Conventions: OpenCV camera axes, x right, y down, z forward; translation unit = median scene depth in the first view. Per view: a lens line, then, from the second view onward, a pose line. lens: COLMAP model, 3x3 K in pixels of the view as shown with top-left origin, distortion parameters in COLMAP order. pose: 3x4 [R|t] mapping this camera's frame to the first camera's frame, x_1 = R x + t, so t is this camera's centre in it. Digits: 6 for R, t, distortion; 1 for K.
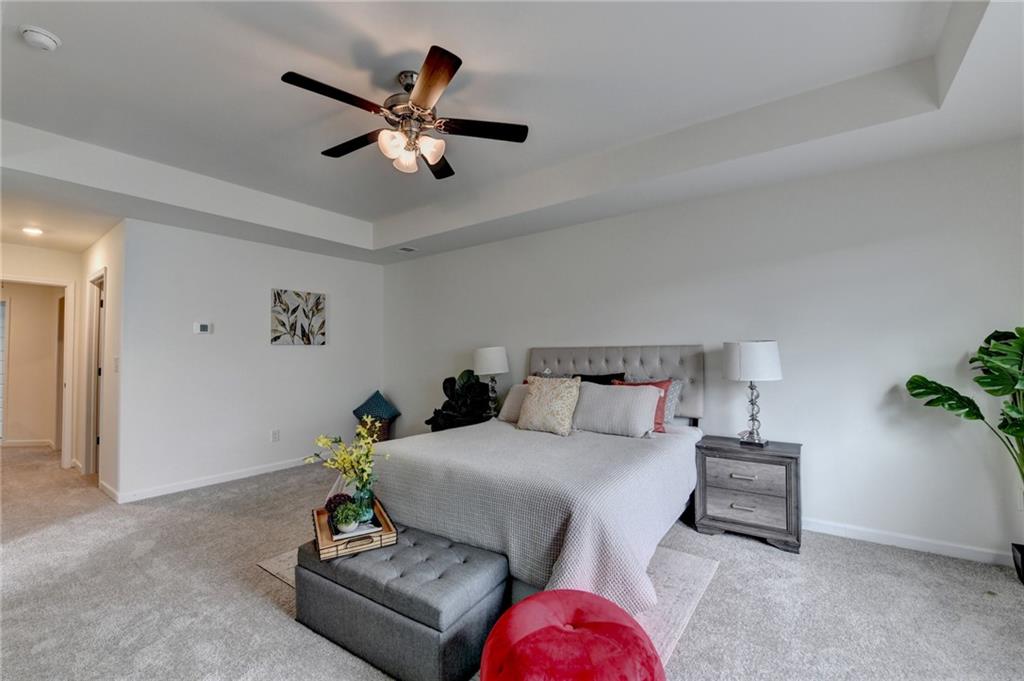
lens RADIAL K [[418.5, 0, 517.4], [0, 418.5, 345.3], [0, 0, 1]] dist [-0.020300, -0.000372]
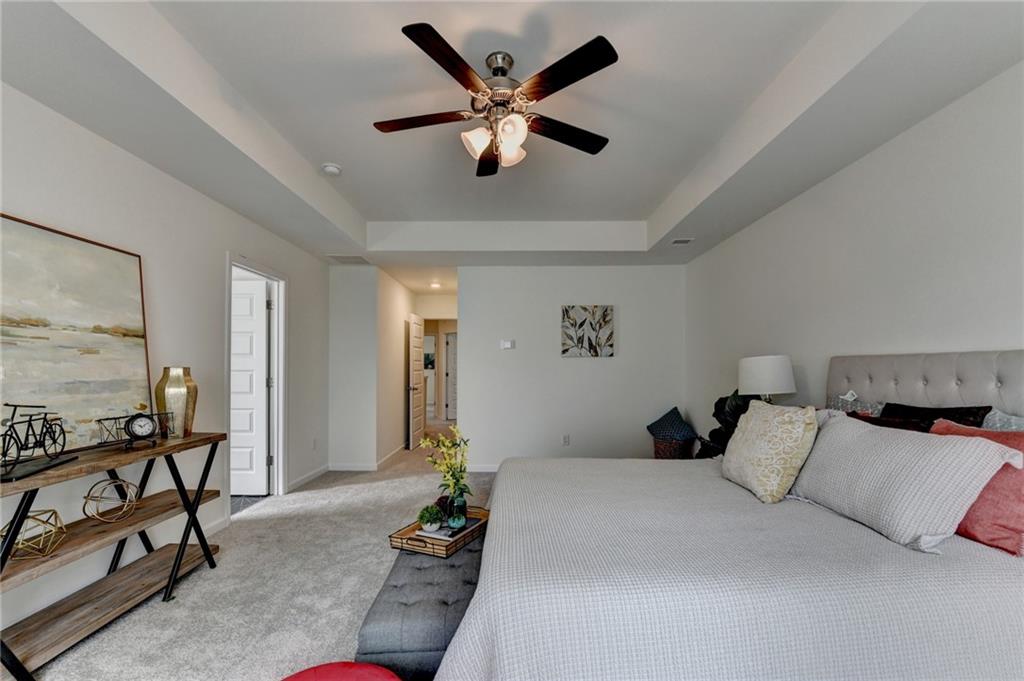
lens RADIAL K [[433.6, 0, 512.3], [0, 433.6, 369.2], [0, 0, 1]] dist [0.001588, 0.000007]
pose [[0.583505, 0.009050, -0.812059, 0.251749], [0.013349, 0.999696, 0.020733, 0.004679], [0.812000, -0.022938, 0.583207, 0.213192]]
